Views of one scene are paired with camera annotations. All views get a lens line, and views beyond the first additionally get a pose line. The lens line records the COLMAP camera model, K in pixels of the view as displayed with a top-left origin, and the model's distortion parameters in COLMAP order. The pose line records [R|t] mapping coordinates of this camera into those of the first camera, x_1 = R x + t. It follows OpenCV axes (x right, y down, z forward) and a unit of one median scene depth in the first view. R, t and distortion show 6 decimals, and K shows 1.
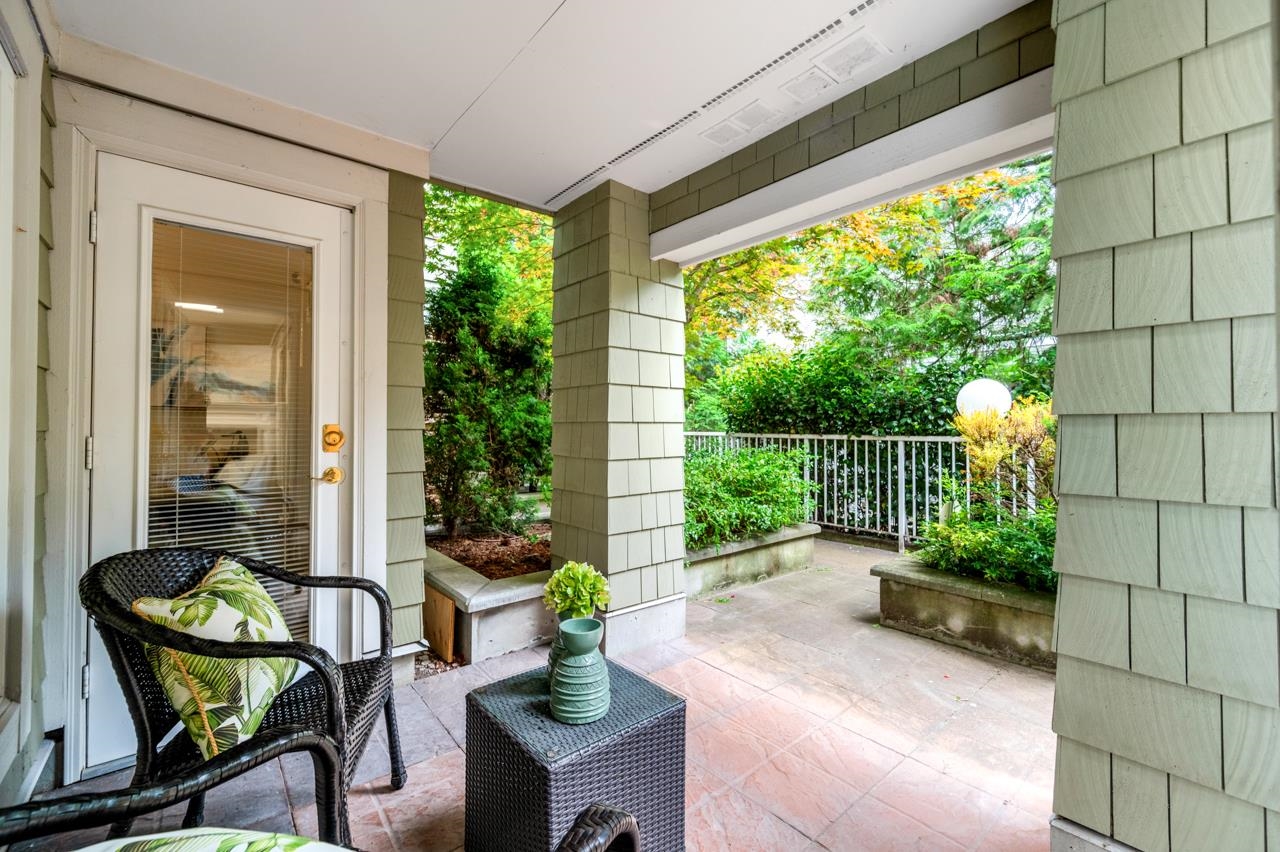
lens RADIAL K [[536.7, 0, 632.6], [0, 536.7, 421.0], [0, 0, 1]] dist [0.001765, -0.000160]
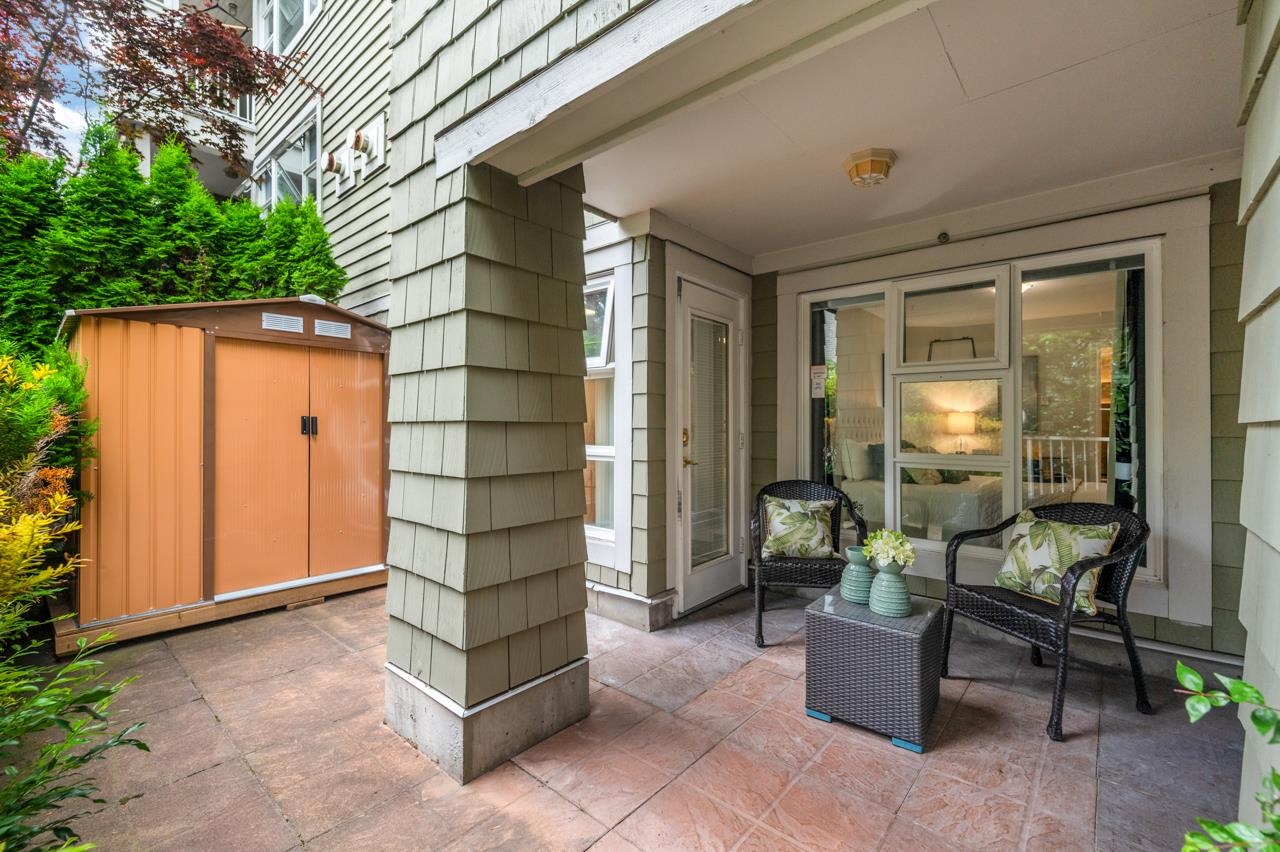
lens RADIAL K [[547.6, 0, 619.4], [0, 547.6, 423.3], [0, 0, 1]] dist [0.001594, 0.000130]
pose [[-0.990049, -0.005972, -0.140596, 0.393245], [-0.004110, 0.999900, -0.013534, 0.005591], [0.140663, -0.012821, -0.989975, 1.168096]]
